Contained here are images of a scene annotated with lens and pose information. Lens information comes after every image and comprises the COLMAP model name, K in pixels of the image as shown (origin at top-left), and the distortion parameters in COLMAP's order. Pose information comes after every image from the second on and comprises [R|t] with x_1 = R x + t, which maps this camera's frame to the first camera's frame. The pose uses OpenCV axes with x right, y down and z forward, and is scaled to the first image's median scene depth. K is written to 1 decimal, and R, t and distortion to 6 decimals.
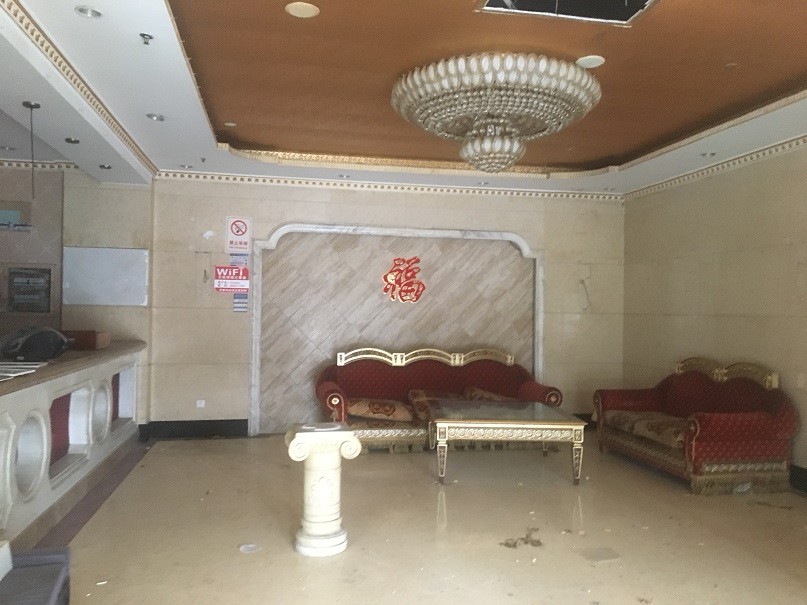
lens RADIAL K [[678.4, 0, 403.5], [0, 678.4, 302.5], [0, 0, 1]] dist [0.005640, 0.003568]
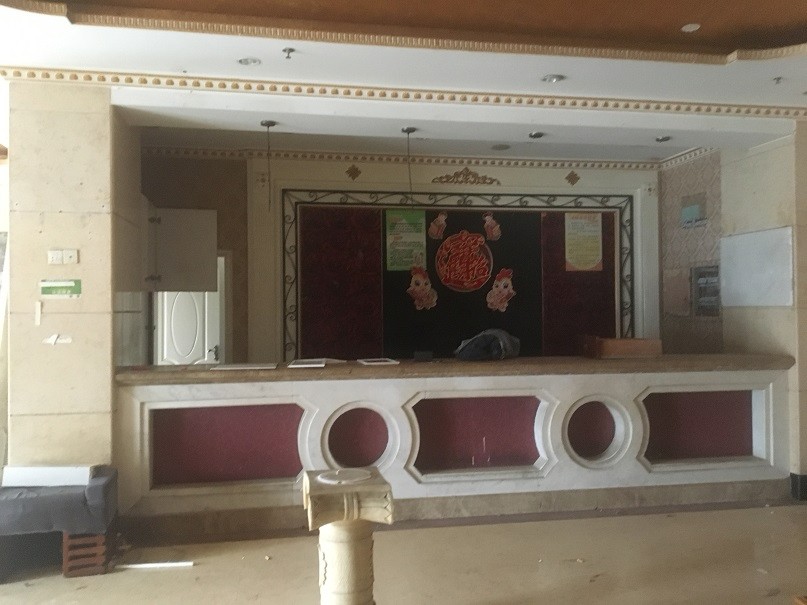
lens RADIAL K [[678.4, 0, 403.5], [0, 678.4, 302.5], [0, 0, 1]] dist [0.005640, 0.003568]
pose [[-0.004462, -0.029476, -0.999556, 0.336094], [0.019673, 0.999369, -0.029558, 0.014568], [0.999797, -0.019796, -0.003879, 0.607159]]
